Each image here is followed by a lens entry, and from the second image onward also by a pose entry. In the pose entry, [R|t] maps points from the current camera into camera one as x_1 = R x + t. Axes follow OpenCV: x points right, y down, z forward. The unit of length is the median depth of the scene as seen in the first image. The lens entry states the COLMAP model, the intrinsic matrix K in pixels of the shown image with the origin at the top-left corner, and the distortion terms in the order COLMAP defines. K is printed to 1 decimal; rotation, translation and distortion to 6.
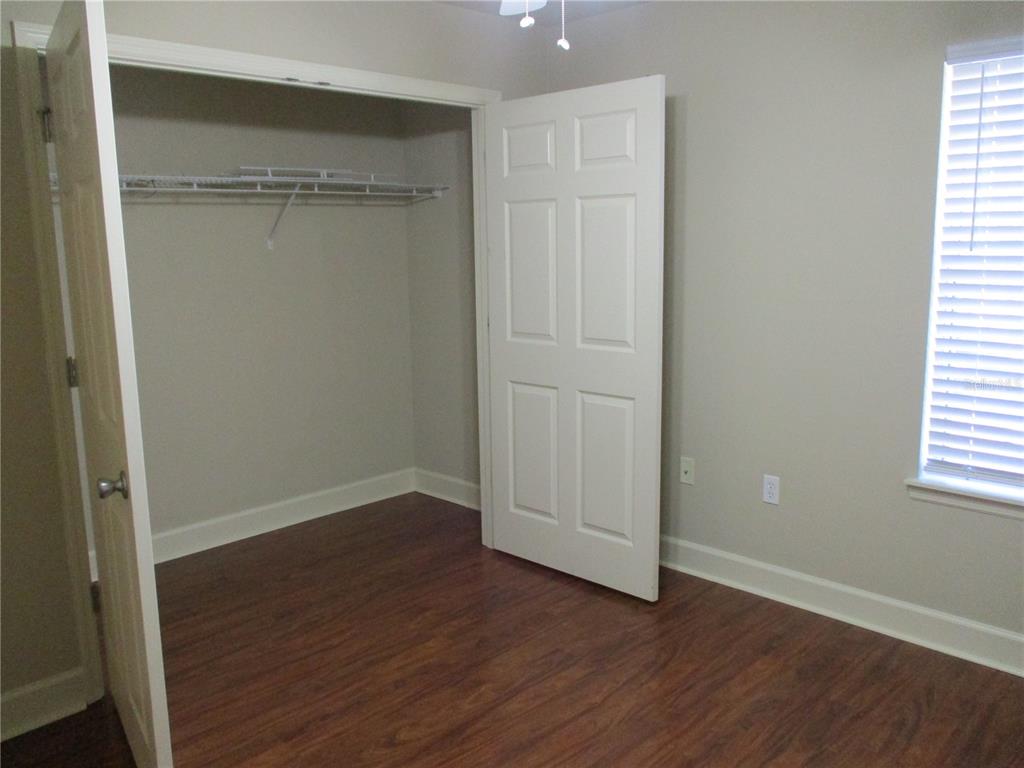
lens RADIAL K [[858.4, 0, 513.1], [0, 858.4, 377.7], [0, 0, 1]] dist [-0.000846, -0.002540]
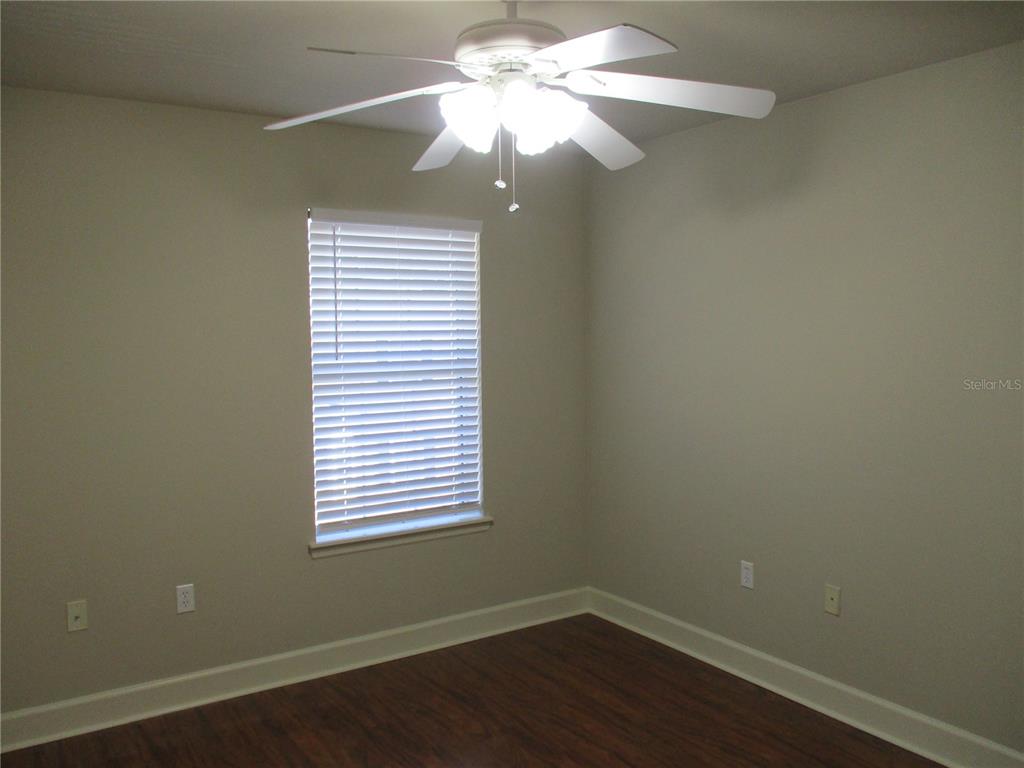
lens RADIAL K [[858.4, 0, 513.0], [0, 858.4, 386.9], [0, 0, 1]] dist [-0.000846, -0.002540]
pose [[0.209594, -0.058532, 0.976035, -0.718385], [0.159579, 0.986871, 0.024914, -0.096118], [-0.964679, 0.150533, 0.216183, 0.450490]]
